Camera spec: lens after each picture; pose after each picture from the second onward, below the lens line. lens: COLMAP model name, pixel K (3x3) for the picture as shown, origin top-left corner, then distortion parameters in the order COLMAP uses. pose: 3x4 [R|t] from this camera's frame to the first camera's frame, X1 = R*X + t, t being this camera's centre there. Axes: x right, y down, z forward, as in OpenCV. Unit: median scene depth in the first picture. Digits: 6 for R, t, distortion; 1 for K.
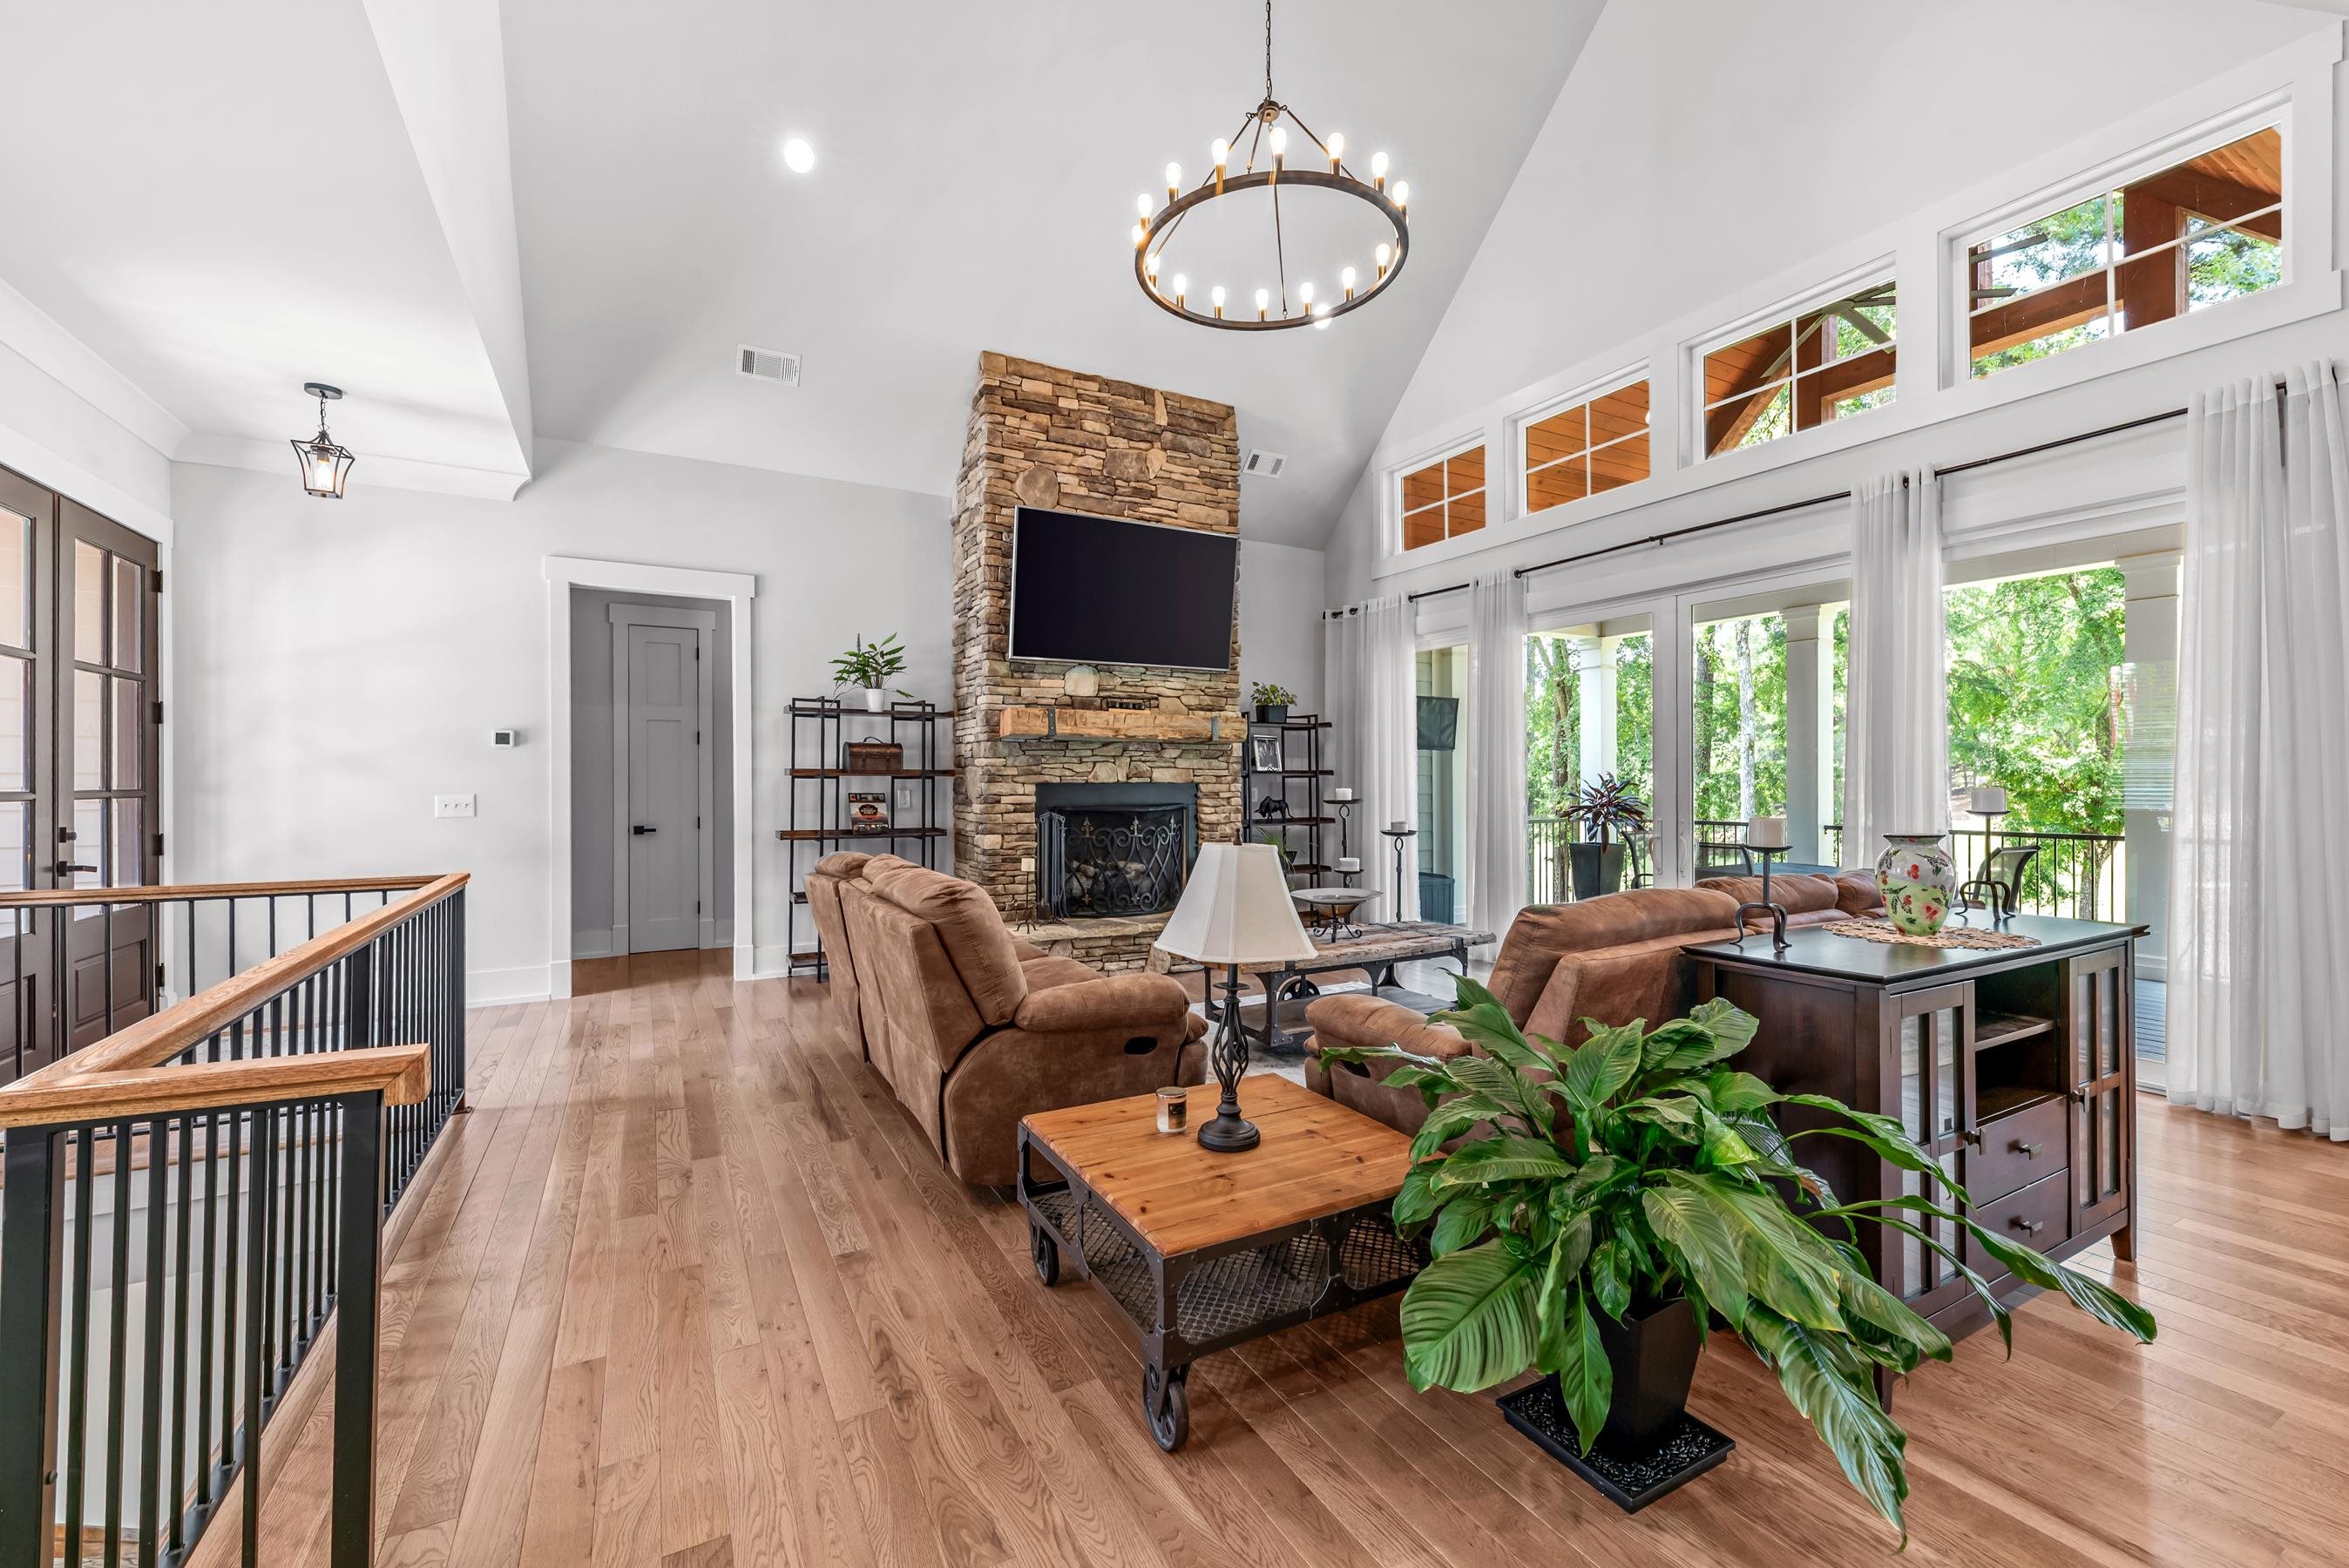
lens RADIAL K [[949.1, 0, 1174.5], [0, 949.1, 784.0], [0, 0, 1]] dist [0.000240, -0.000120]
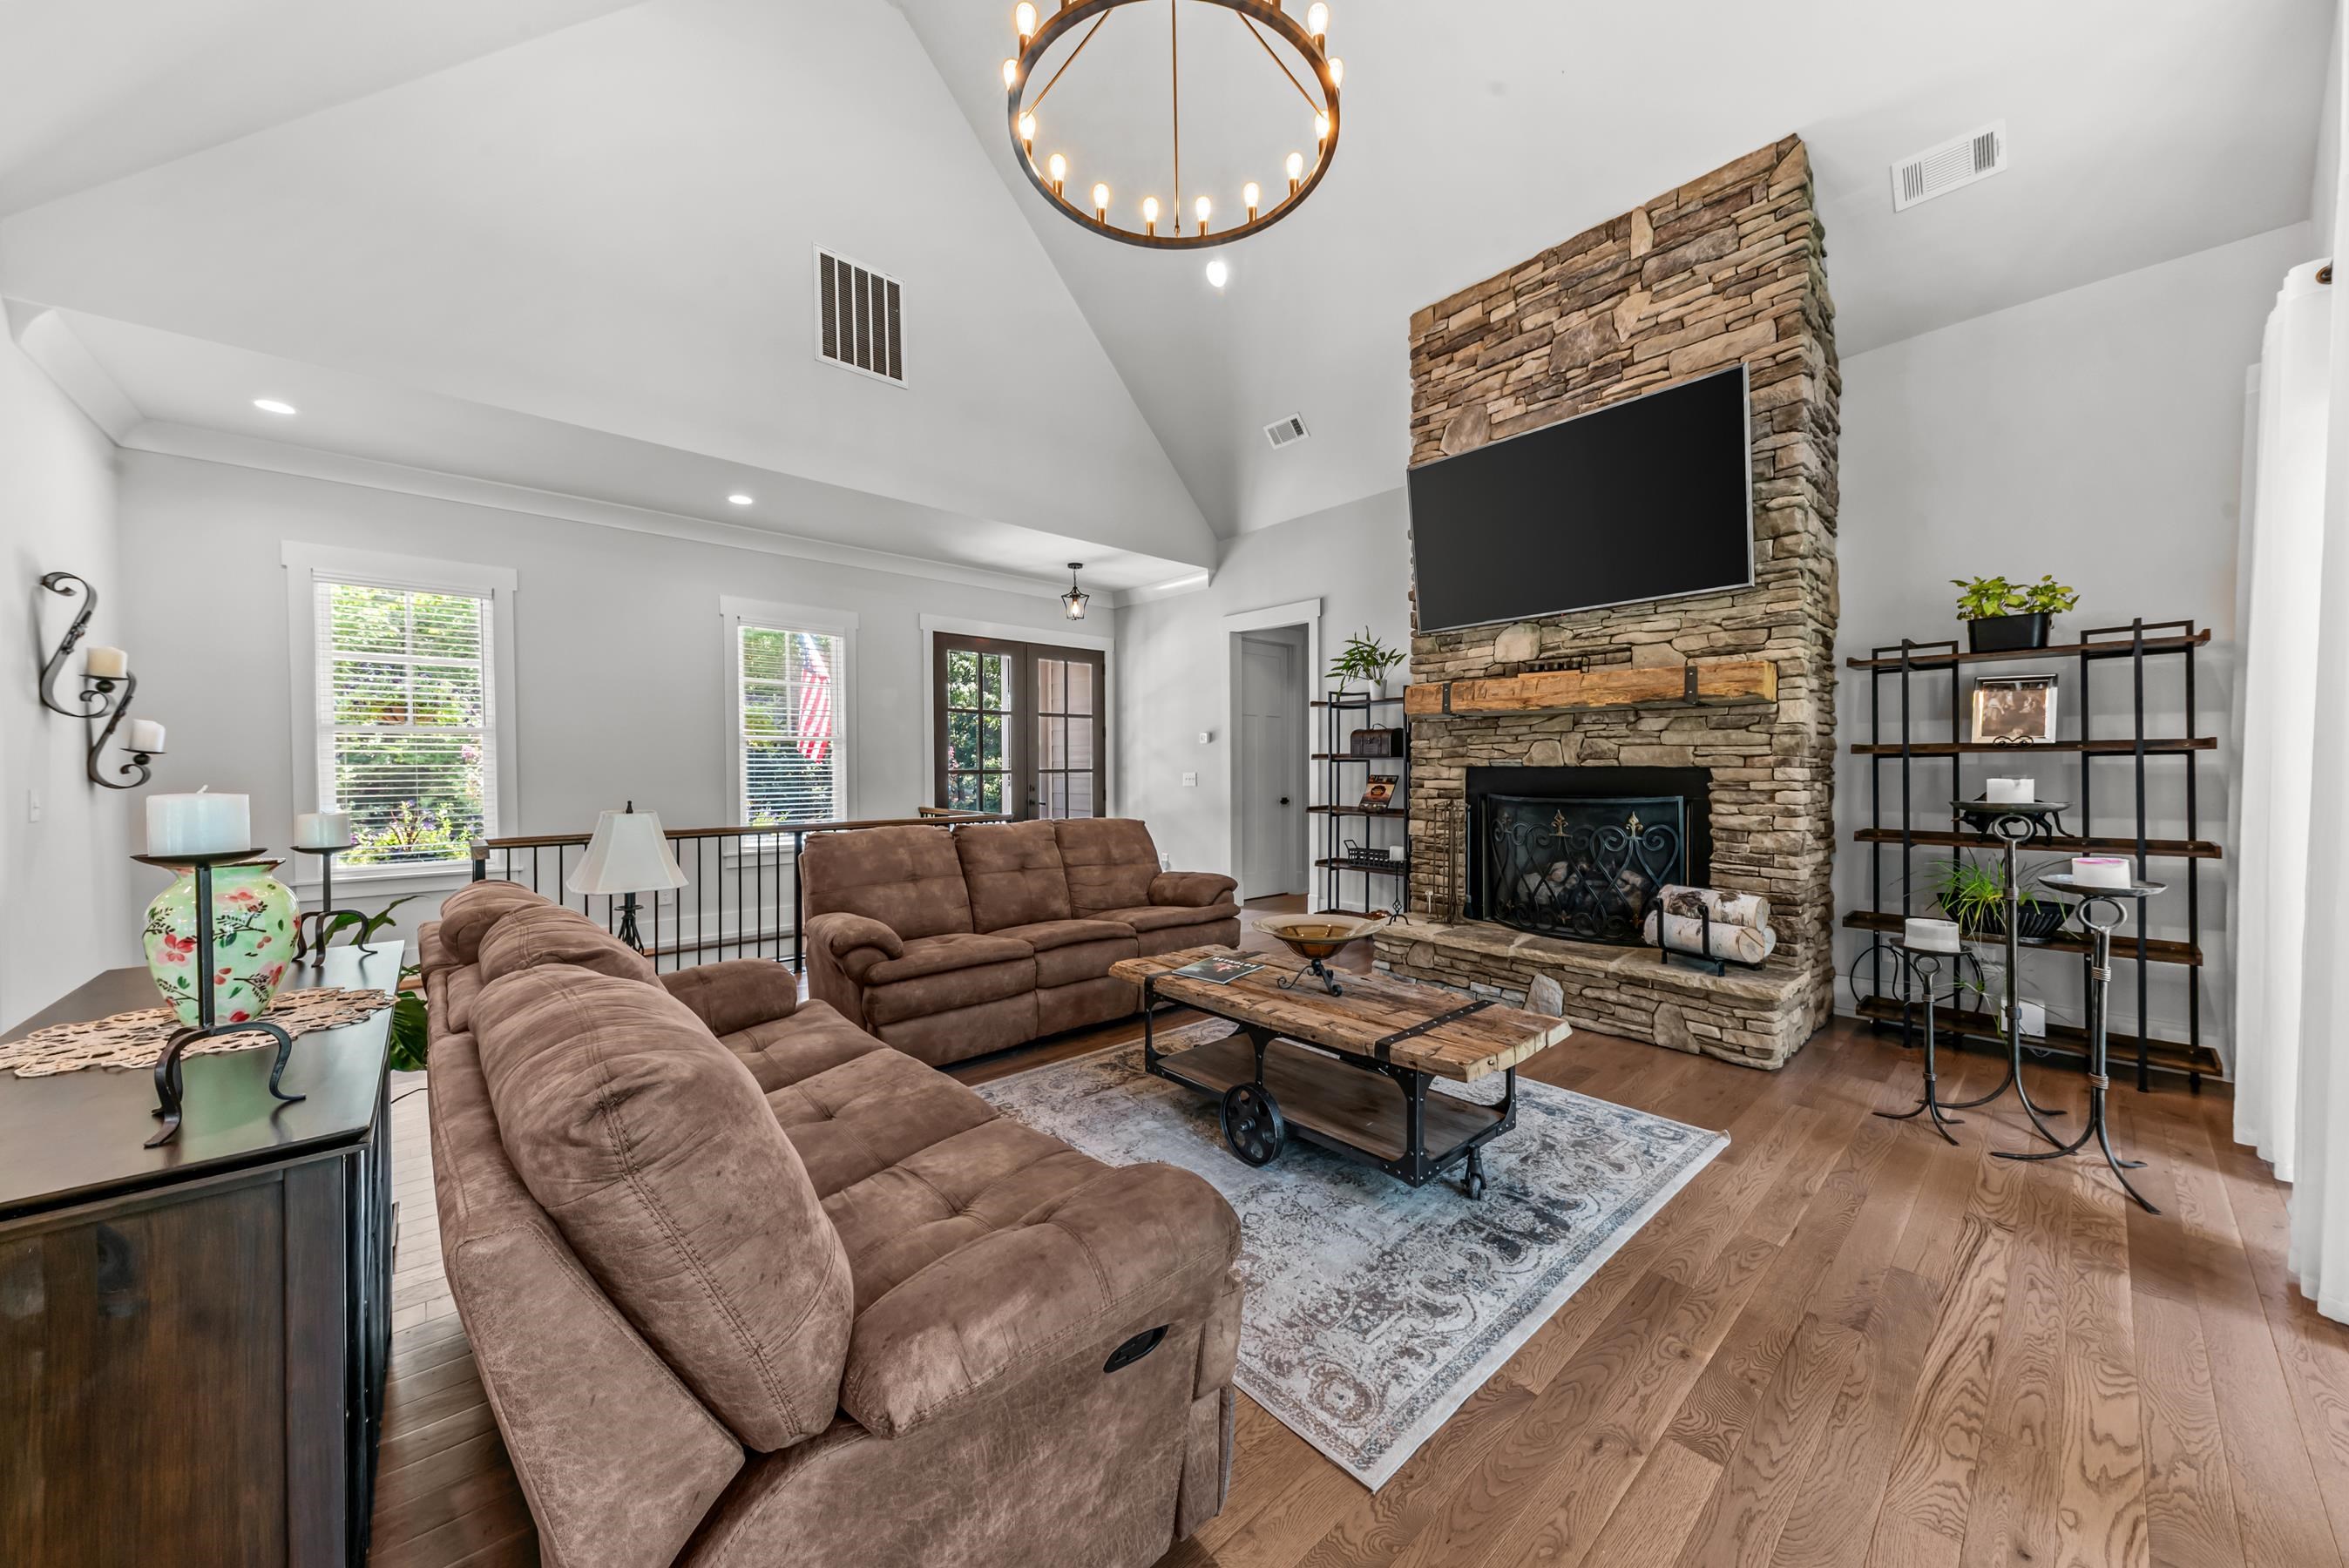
lens RADIAL K [[819.9, 0, 1174.5], [0, 819.9, 784.0], [0, 0, 1]] dist [0.013653, -0.000021]
pose [[0.220858, 0.023240, -0.975029, 0.538822], [0.000356, 0.999714, 0.023909, -0.002986], [0.975306, -0.005628, 0.220787, 0.551305]]
